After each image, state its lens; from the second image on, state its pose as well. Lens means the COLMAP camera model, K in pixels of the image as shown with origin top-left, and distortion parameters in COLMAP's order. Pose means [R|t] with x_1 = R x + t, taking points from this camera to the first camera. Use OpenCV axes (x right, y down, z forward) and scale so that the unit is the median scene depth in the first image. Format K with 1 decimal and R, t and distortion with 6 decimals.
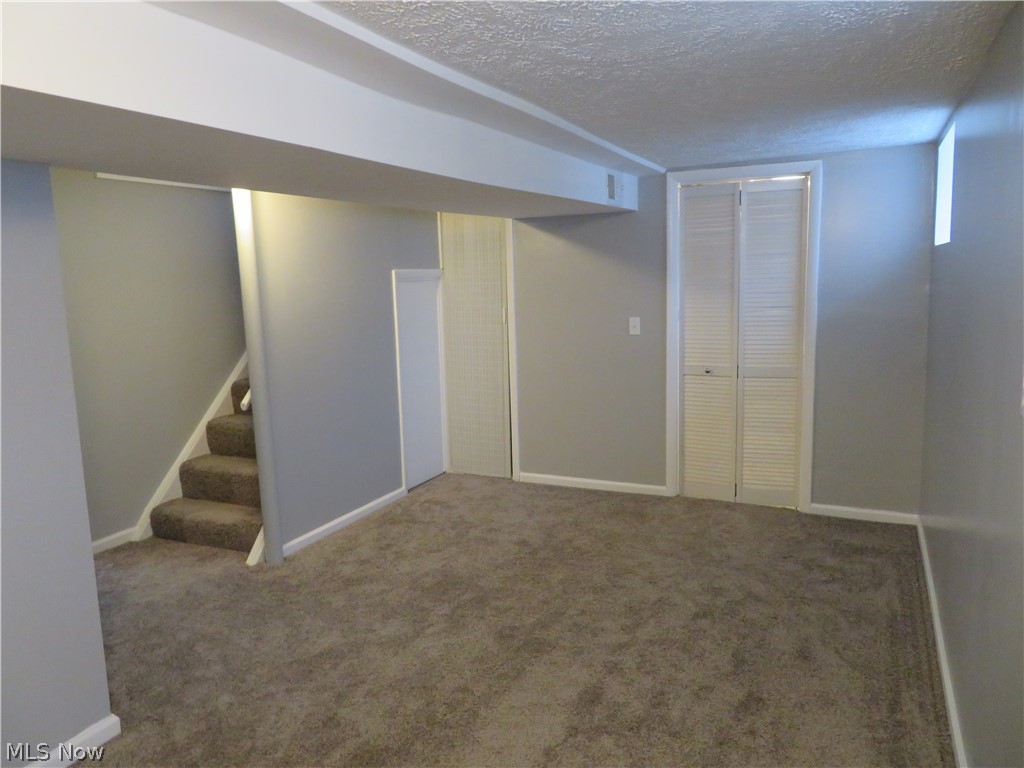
lens RADIAL K [[735.4, 0, 507.9], [0, 735.4, 382.7], [0, 0, 1]] dist [-0.003274, 0.001493]
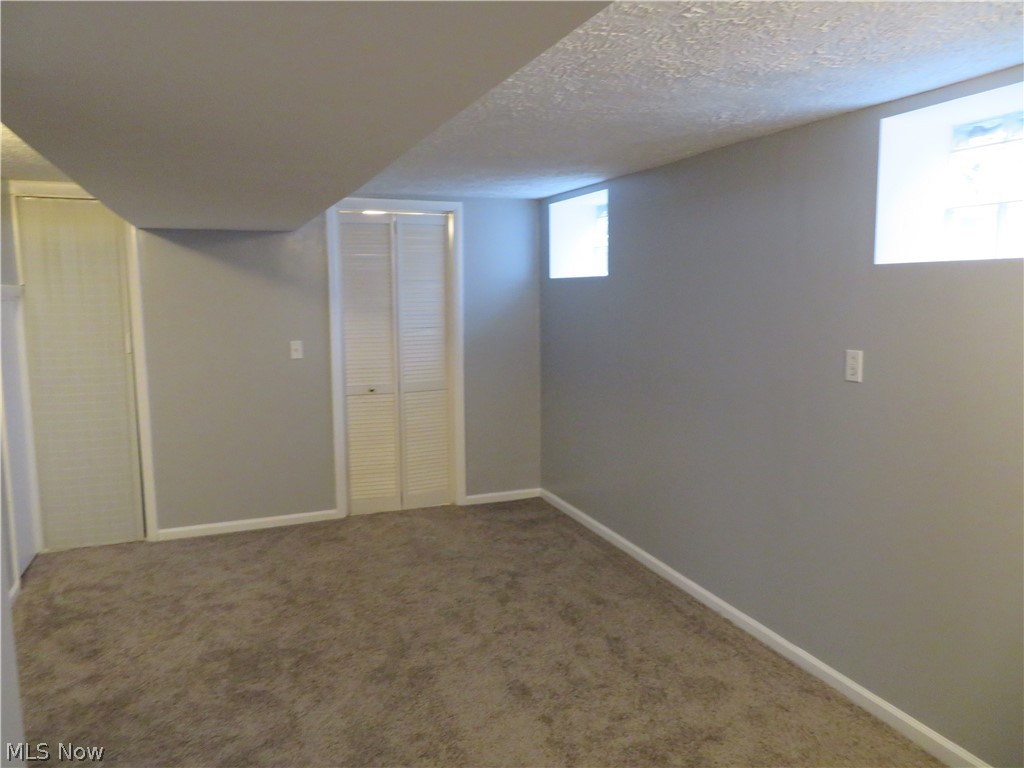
lens RADIAL K [[735.4, 0, 507.9], [0, 735.4, 382.7], [0, 0, 1]] dist [-0.003274, 0.001493]
pose [[0.667860, -0.067020, 0.741263, -0.392099], [0.095681, 0.995405, 0.003791, -0.012003], [-0.738111, 0.068392, 0.671204, 0.161681]]
